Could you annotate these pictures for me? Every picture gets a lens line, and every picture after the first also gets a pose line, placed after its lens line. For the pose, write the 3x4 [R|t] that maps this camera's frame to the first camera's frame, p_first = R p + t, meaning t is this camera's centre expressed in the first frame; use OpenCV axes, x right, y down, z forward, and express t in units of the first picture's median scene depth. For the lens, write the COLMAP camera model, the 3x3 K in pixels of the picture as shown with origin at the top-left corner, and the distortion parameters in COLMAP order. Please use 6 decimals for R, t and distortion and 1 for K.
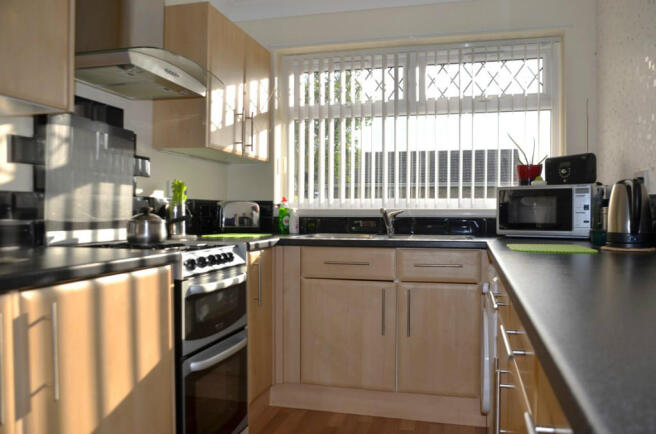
lens RADIAL K [[488.6, 0, 328.3], [0, 488.6, 208.4], [0, 0, 1]] dist [-0.050733, -0.001688]
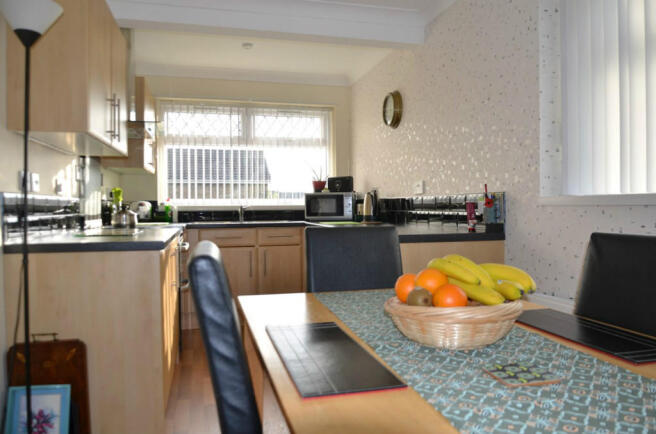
lens RADIAL K [[488.6, 0, 328.3], [0, 488.6, 208.4], [0, 0, 1]] dist [-0.050733, -0.001688]
pose [[0.861581, -0.010587, 0.507510, -0.519656], [0.005408, 0.999917, 0.011679, -0.007628], [-0.507592, -0.007318, 0.861567, -0.640729]]
